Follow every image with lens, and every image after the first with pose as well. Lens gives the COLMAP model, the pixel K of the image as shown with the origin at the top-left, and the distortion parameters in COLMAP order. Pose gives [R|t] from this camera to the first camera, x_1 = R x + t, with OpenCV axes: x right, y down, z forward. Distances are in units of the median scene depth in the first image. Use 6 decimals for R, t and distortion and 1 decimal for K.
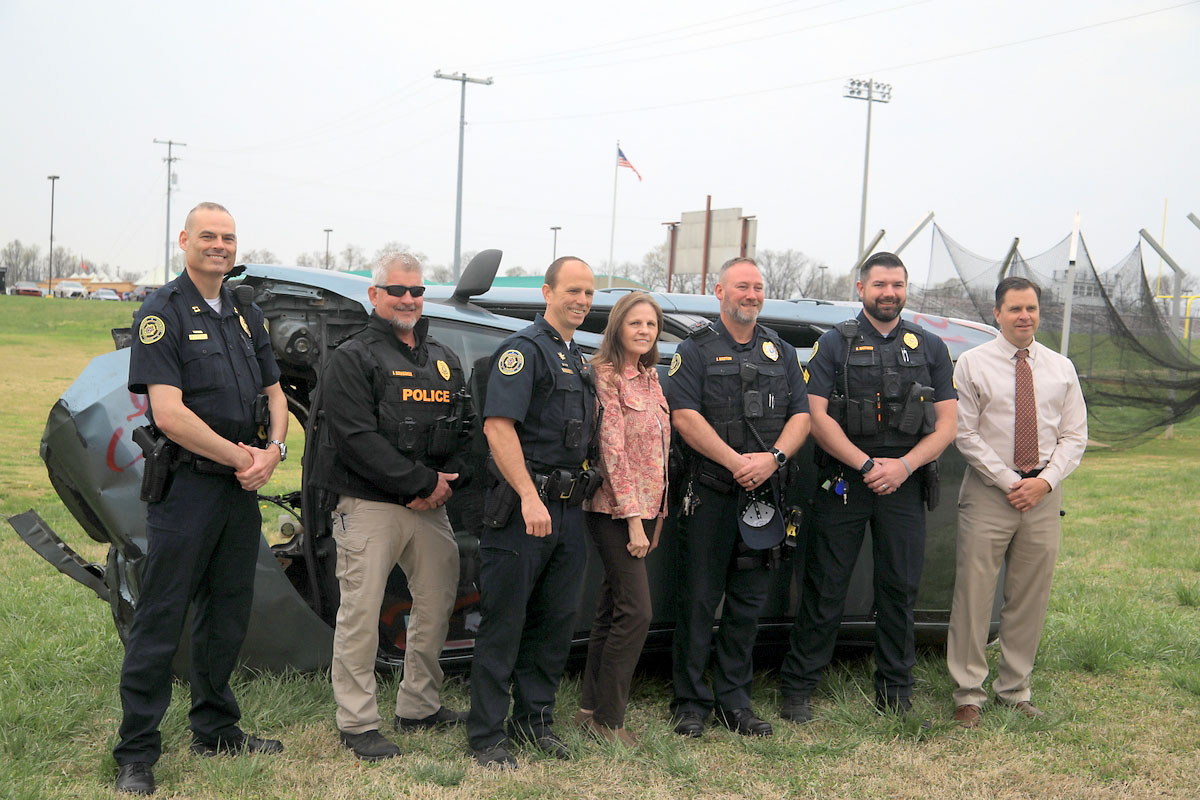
lens RADIAL K [[1517.6, 0, 600.0], [0, 1517.6, 400.0], [0, 0, 1]] dist [0.026883, 0.086290]
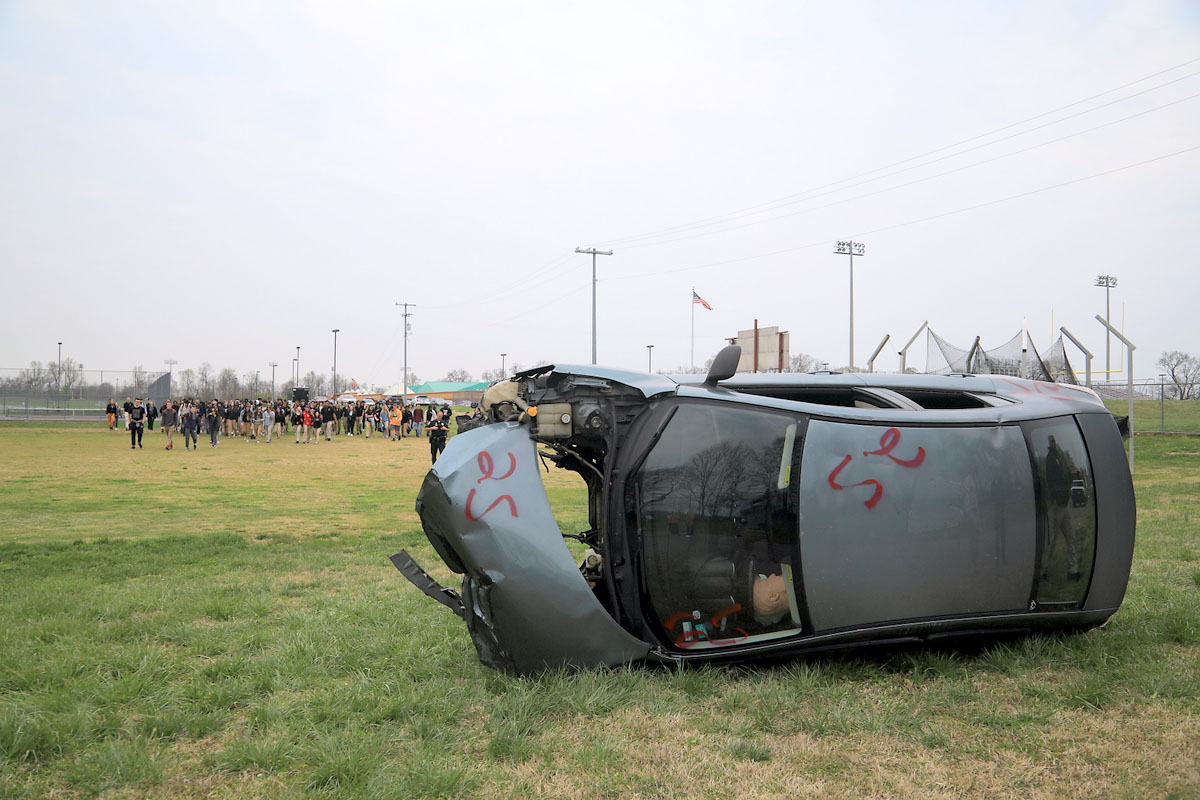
lens RADIAL K [[990.8, 0, 600.0], [0, 990.8, 400.0], [0, 0, 1]] dist [-0.129910, 0.146195]
pose [[0.995858, -0.043064, -0.080081, -0.121128], [0.038251, 0.997423, -0.060691, -0.002375], [0.082488, 0.057376, 0.994939, 0.126020]]
